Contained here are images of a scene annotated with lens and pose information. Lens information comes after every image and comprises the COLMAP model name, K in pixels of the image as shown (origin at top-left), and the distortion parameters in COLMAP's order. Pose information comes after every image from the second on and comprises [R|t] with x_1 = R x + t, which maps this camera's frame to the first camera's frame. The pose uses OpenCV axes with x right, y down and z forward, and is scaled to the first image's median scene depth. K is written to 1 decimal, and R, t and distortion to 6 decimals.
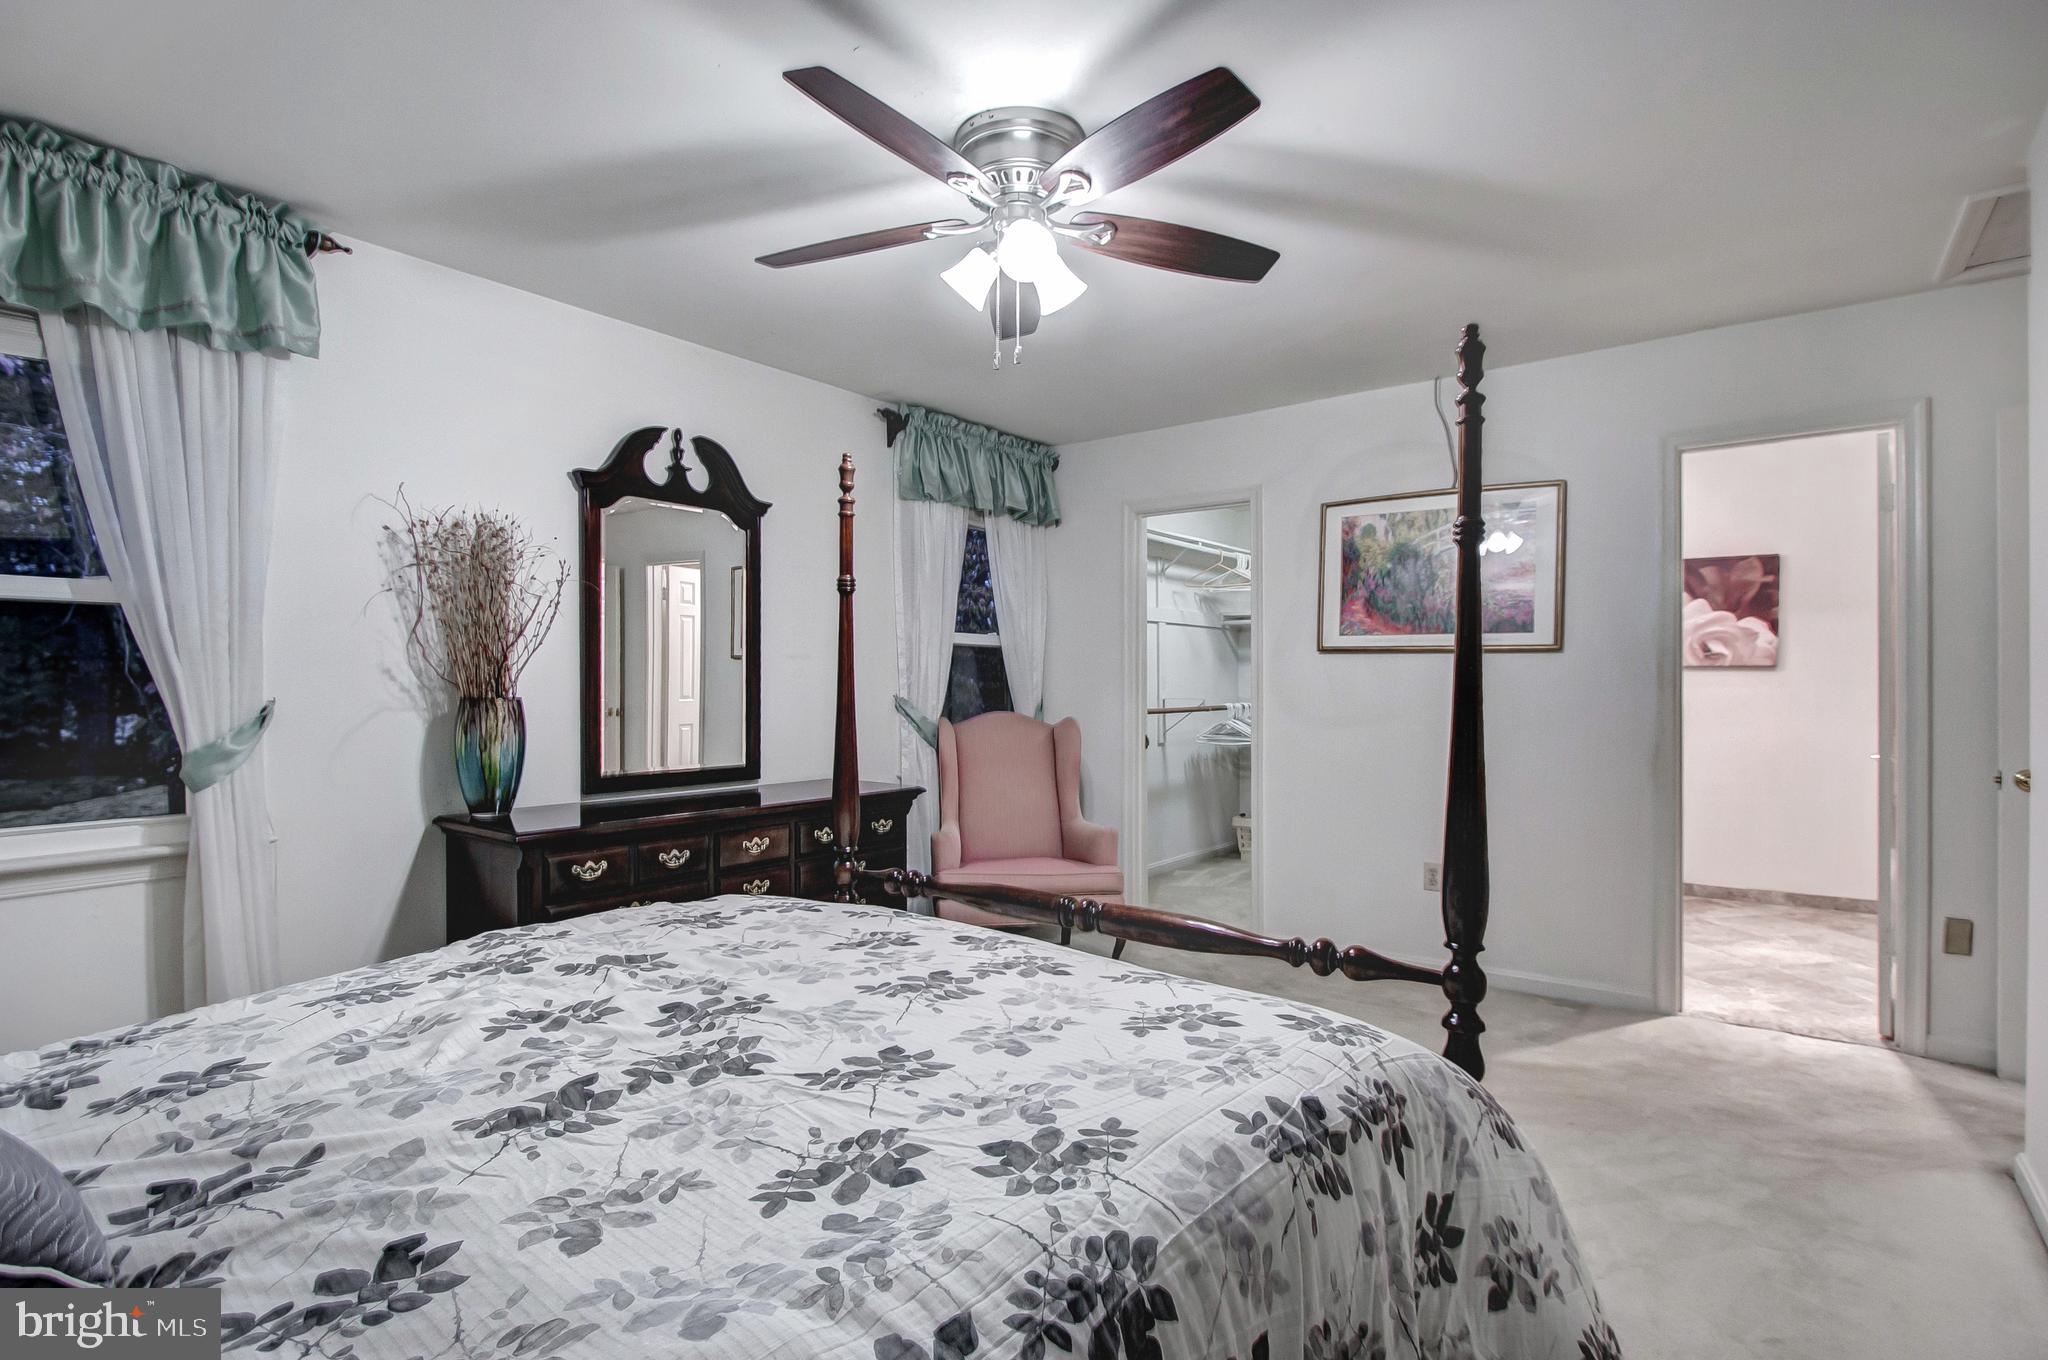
lens RADIAL K [[942.3, 0, 1024.0], [0, 942.3, 680.0], [0, 0, 1]] dist [-0.003024, -0.000842]
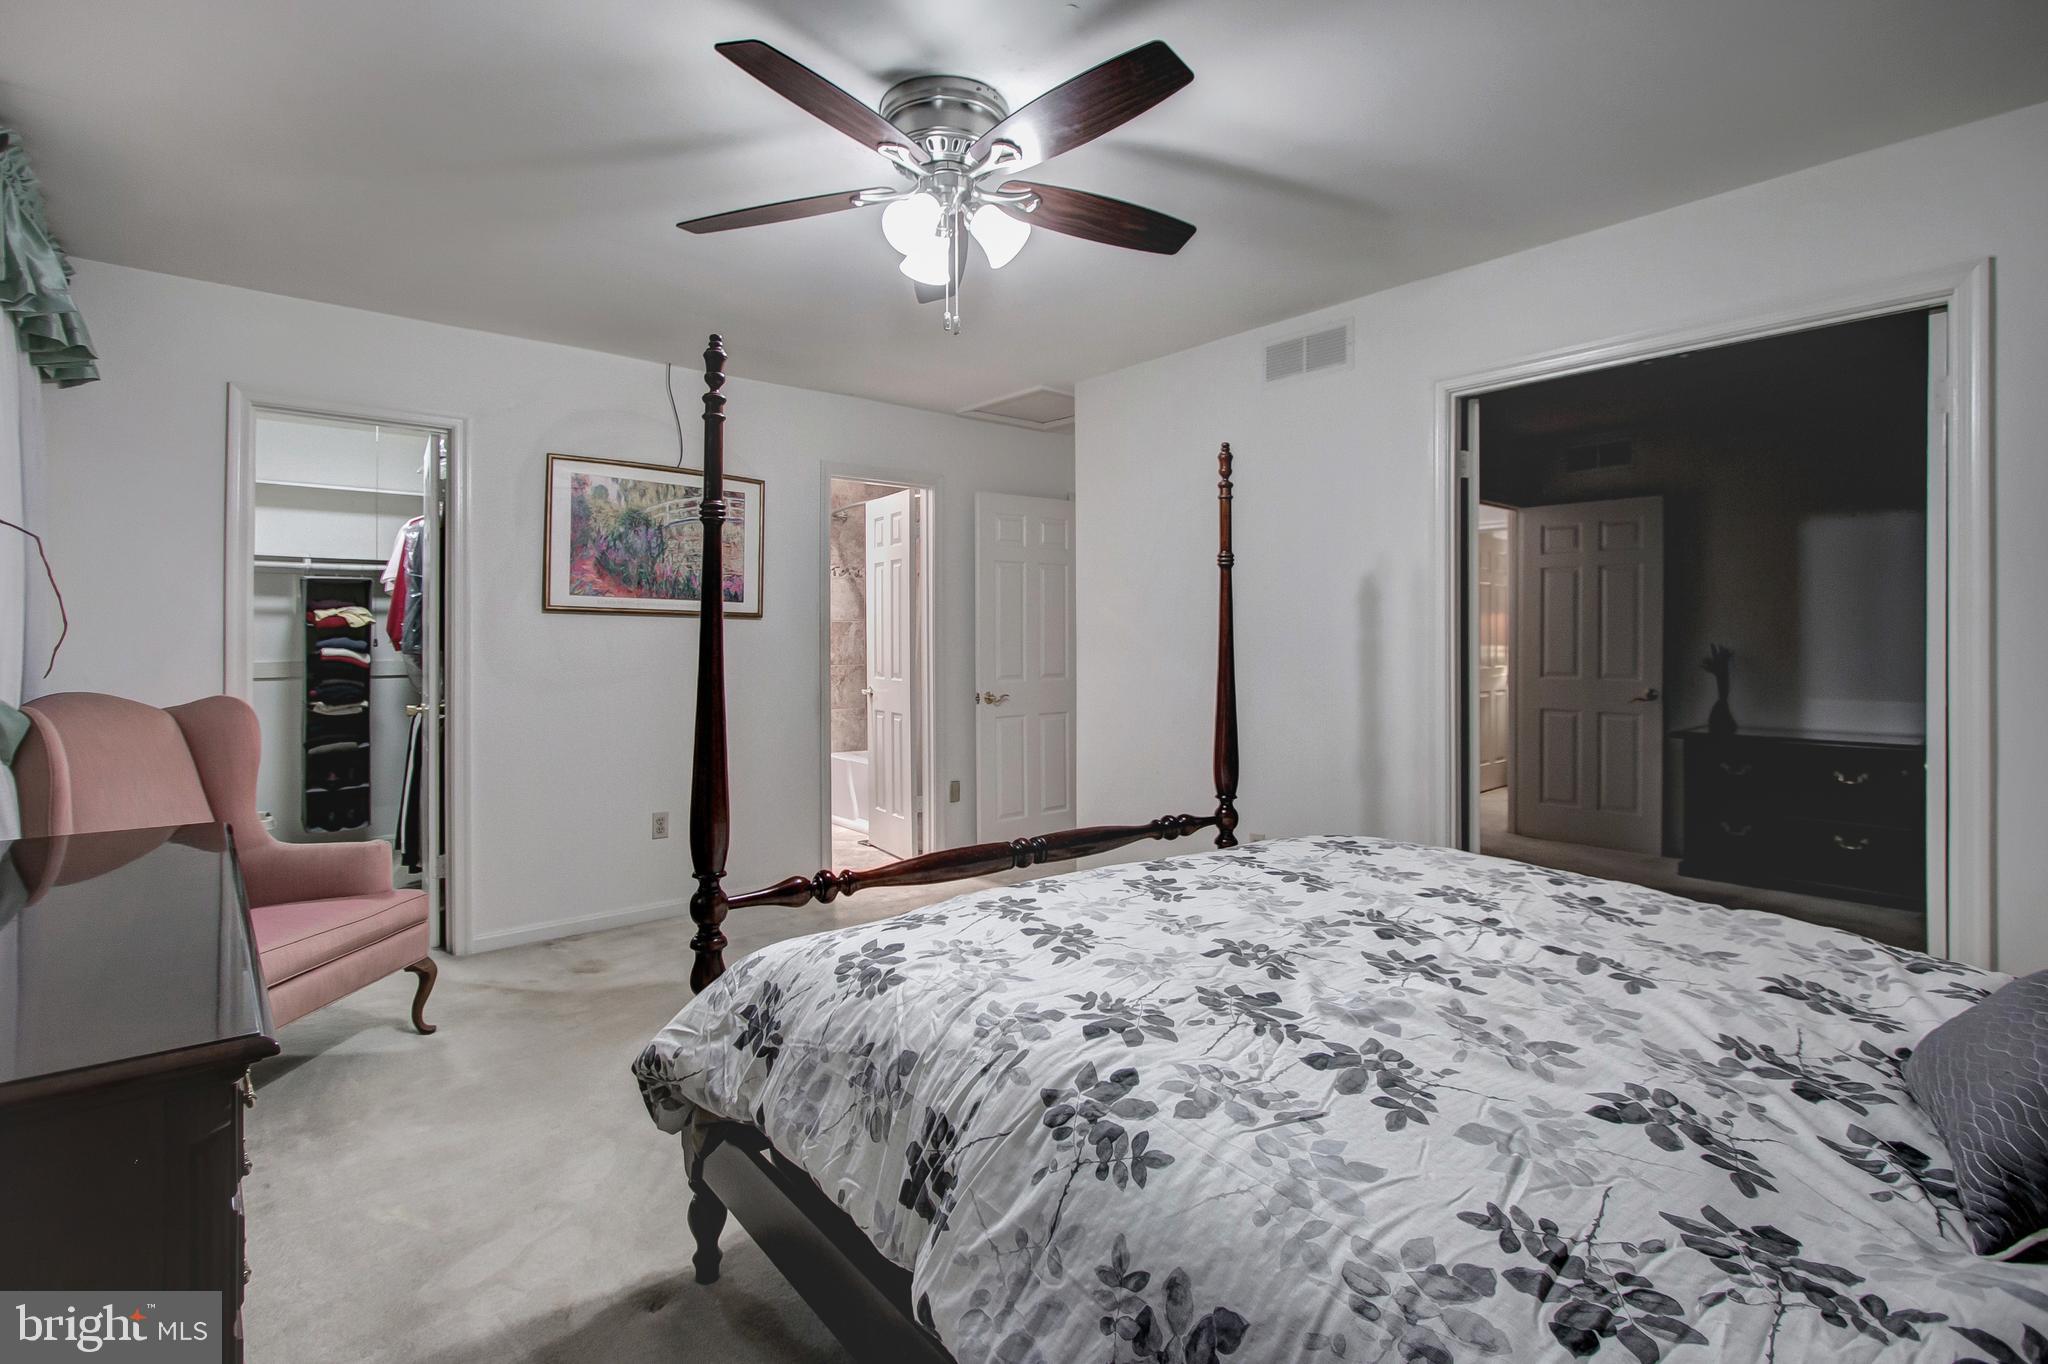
lens RADIAL K [[909.7, 0, 1022.3], [0, 909.7, 640.3], [0, 0, 1]] dist [-0.001657, -0.000196]
pose [[0.295503, 0.004507, 0.955331, -1.545328], [-0.004428, 0.999985, -0.003348, 0.001808], [-0.955331, -0.003241, 0.295519, 1.054495]]
